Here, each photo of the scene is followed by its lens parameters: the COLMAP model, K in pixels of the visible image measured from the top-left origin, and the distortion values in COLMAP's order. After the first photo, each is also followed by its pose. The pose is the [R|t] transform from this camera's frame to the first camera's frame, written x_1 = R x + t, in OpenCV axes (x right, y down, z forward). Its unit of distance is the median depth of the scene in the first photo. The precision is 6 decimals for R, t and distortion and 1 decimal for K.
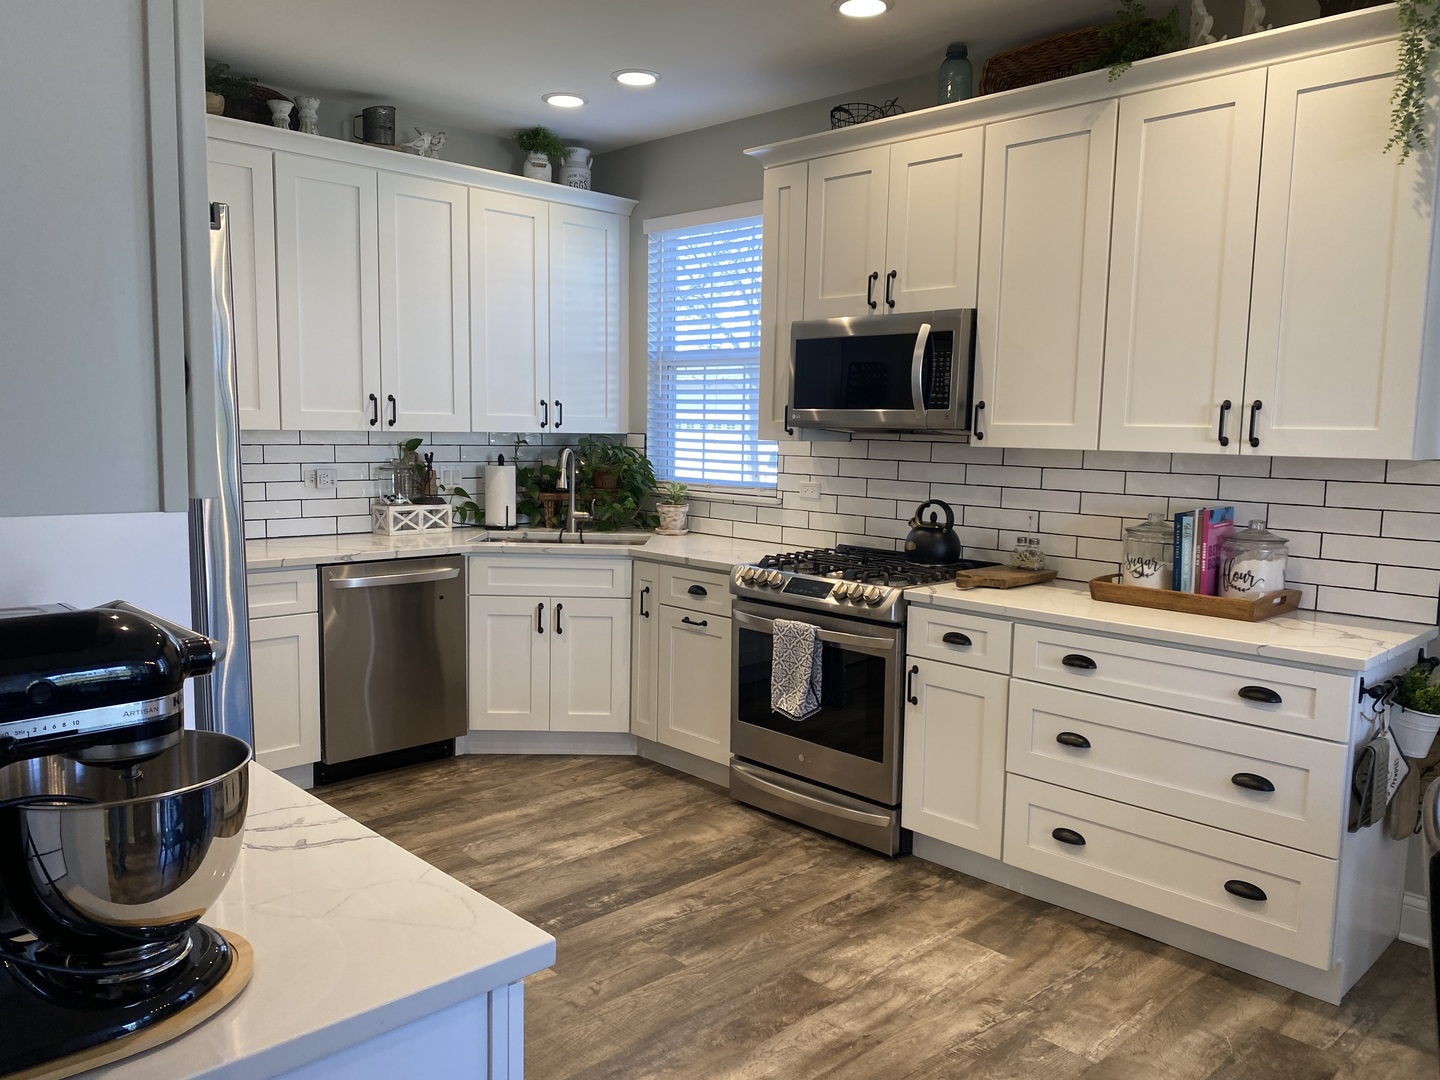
lens RADIAL K [[1098.9, 0, 717.8], [0, 1098.9, 546.1], [0, 0, 1]] dist [0.033834, -0.034416]
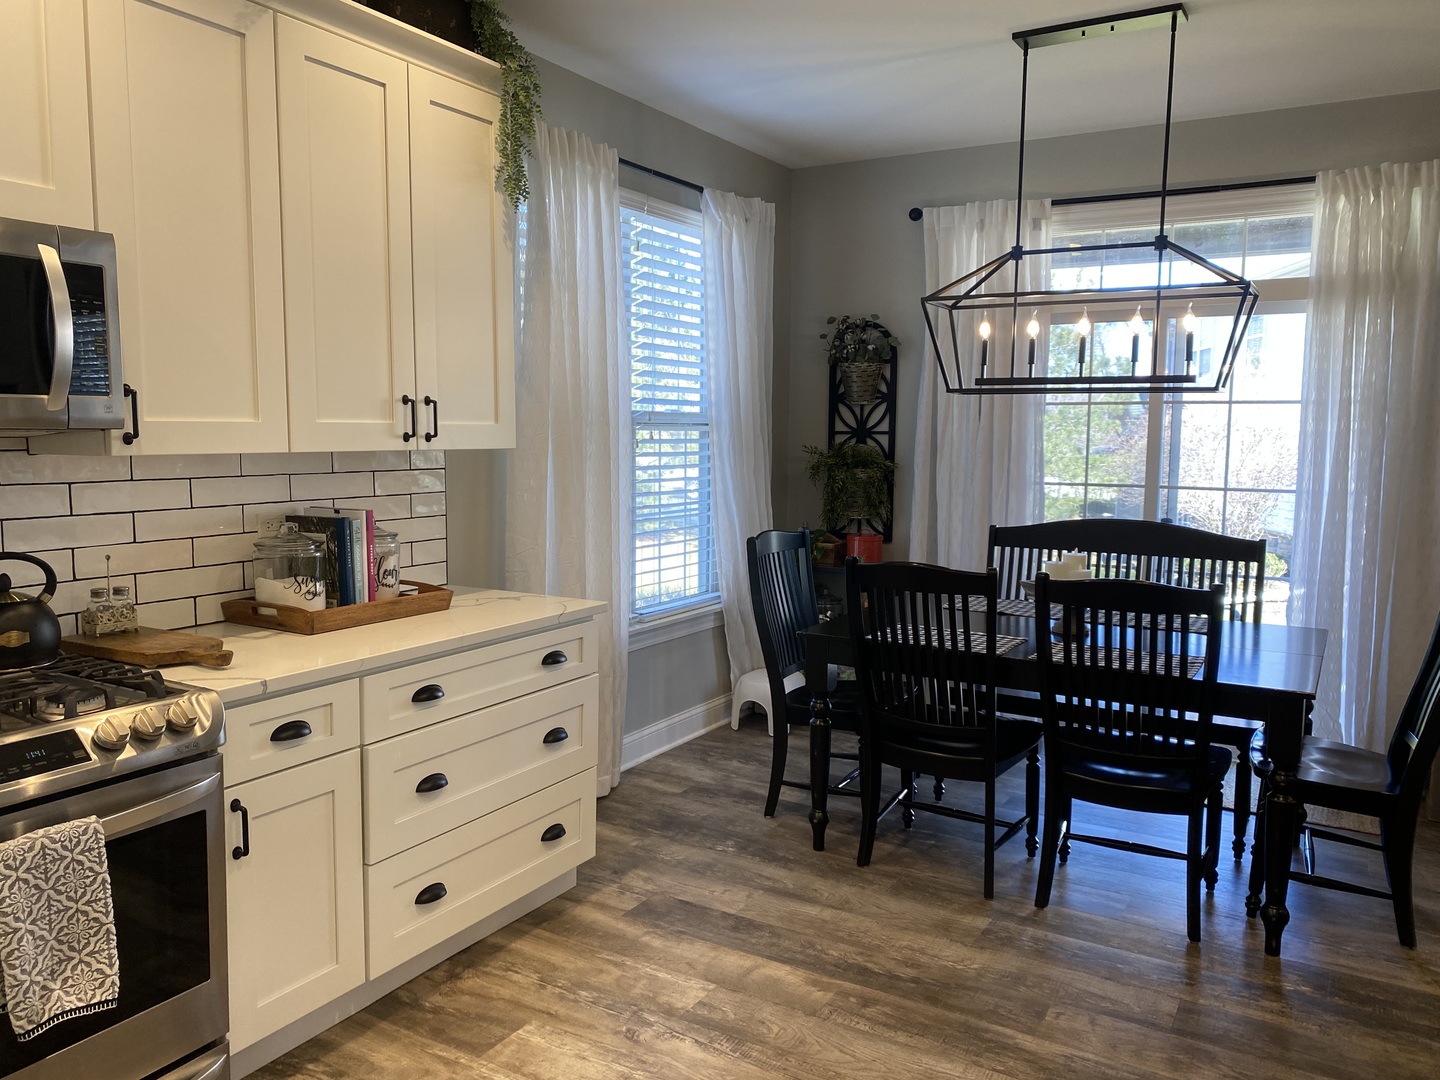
lens RADIAL K [[1098.9, 0, 718.3], [0, 1098.9, 540.0], [0, 0, 1]] dist [0.033834, -0.034416]
pose [[-0.263392, -0.120758, 0.957101, -0.490445], [0.091990, 0.984469, 0.149527, -0.109931], [-0.960293, 0.127428, -0.248193, 0.864809]]
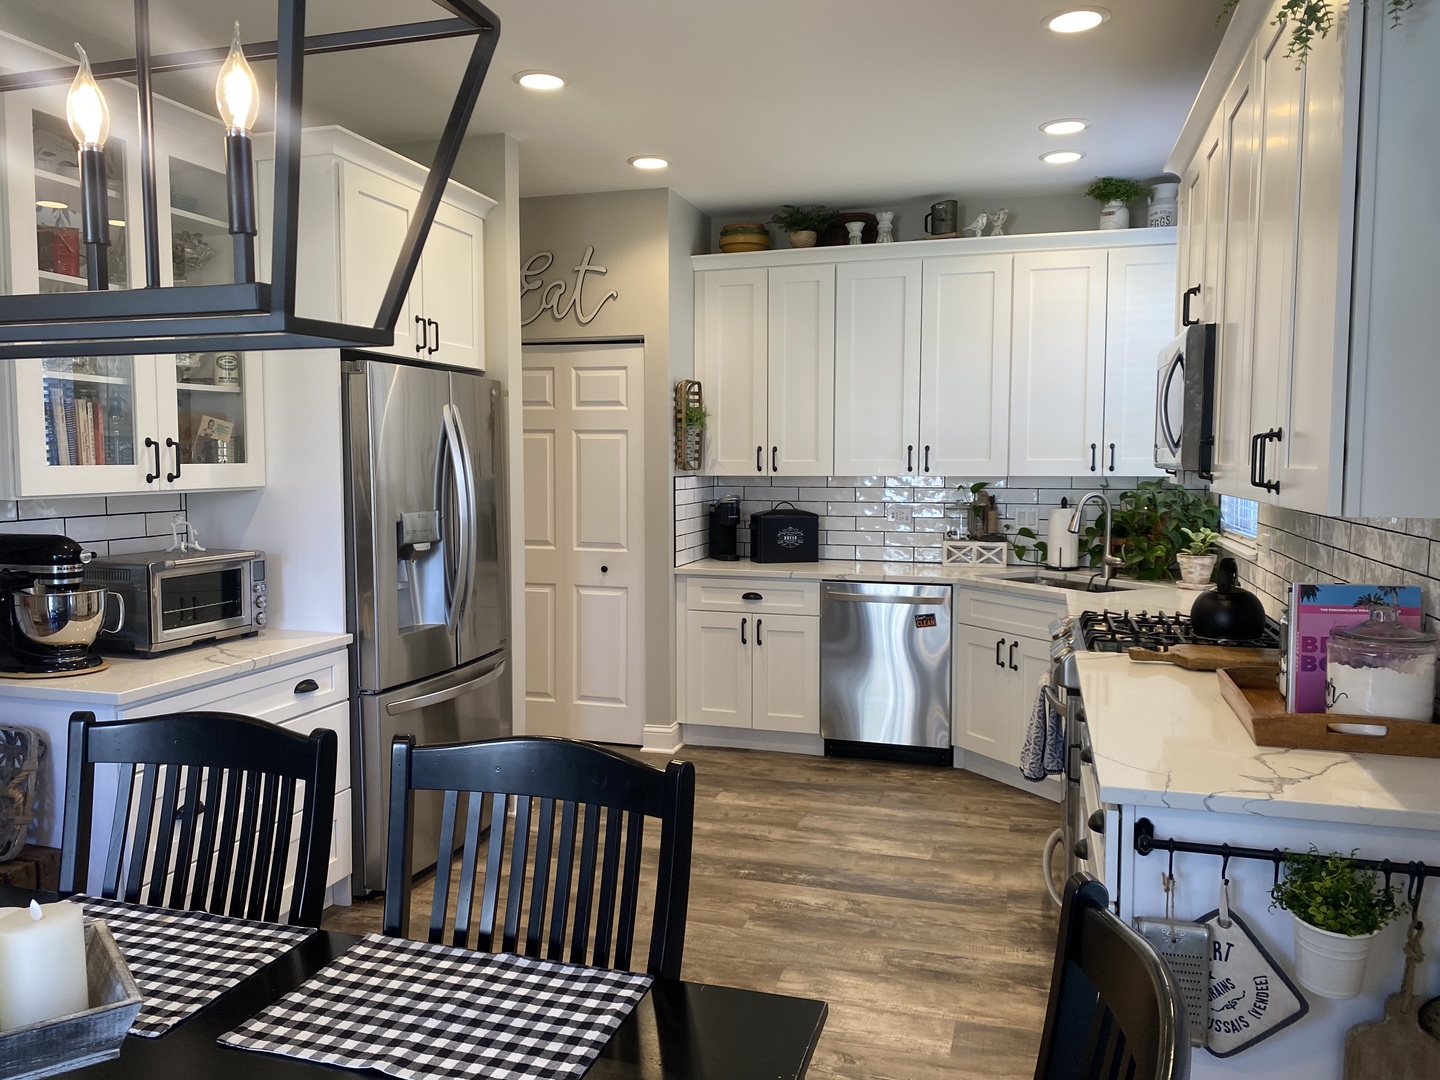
lens RADIAL K [[1098.9, 0, 706.8], [0, 1098.9, 534.2], [0, 0, 1]] dist [0.033834, -0.034416]
pose [[0.482286, 0.042994, -0.874958, 0.793862], [-0.089199, 0.996014, -0.000224, -0.027732], [0.871461, 0.078153, 0.484199, 0.300889]]
